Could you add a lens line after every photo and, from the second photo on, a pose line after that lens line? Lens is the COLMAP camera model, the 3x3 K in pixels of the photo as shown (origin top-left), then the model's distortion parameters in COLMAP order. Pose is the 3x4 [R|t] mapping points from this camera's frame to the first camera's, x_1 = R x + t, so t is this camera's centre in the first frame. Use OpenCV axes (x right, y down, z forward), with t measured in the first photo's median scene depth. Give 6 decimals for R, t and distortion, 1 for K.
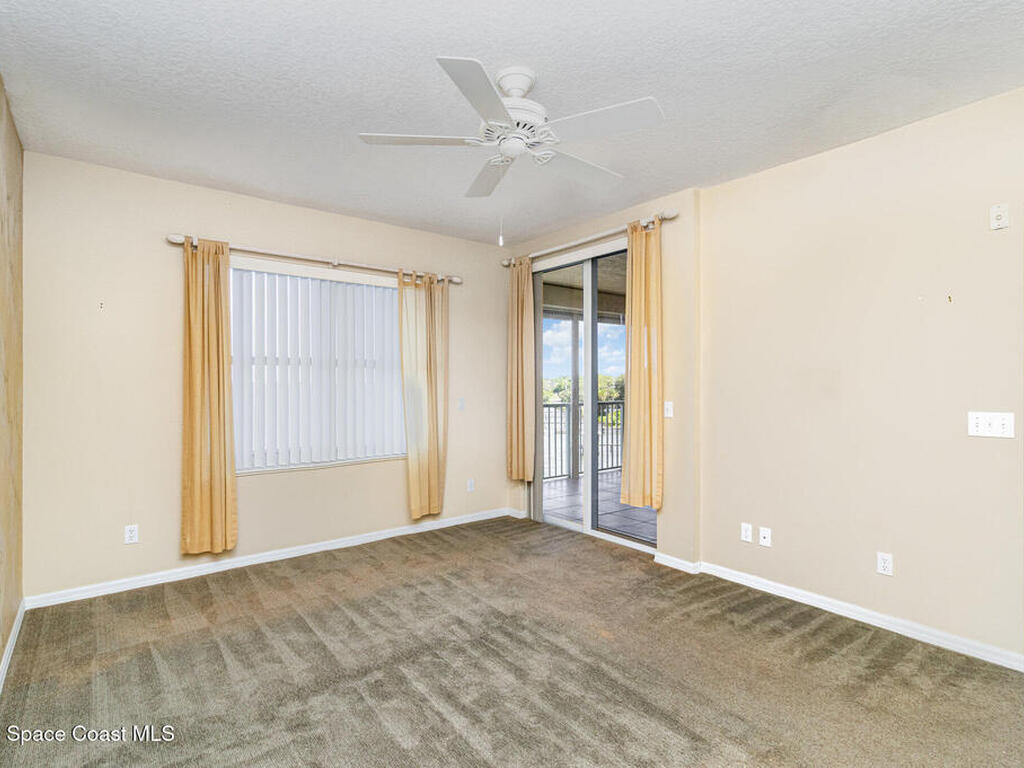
lens RADIAL K [[535.1, 0, 514.8], [0, 535.1, 383.1], [0, 0, 1]] dist [-0.003349, 0.000140]
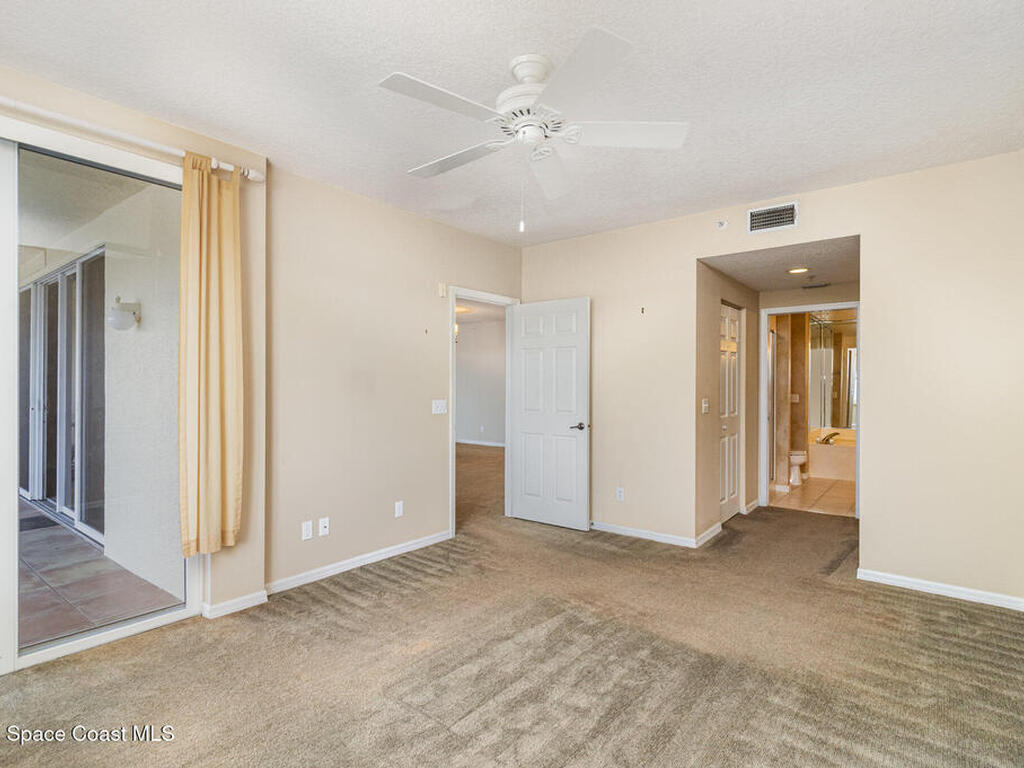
lens RADIAL K [[535.1, 0, 514.9], [0, 535.1, 389.7], [0, 0, 1]] dist [-0.003349, 0.000140]
pose [[-0.236266, -0.007592, 0.971659, -0.661561], [0.000233, 0.999969, 0.007870, 0.005654], [-0.971688, 0.002086, -0.236257, 0.886524]]
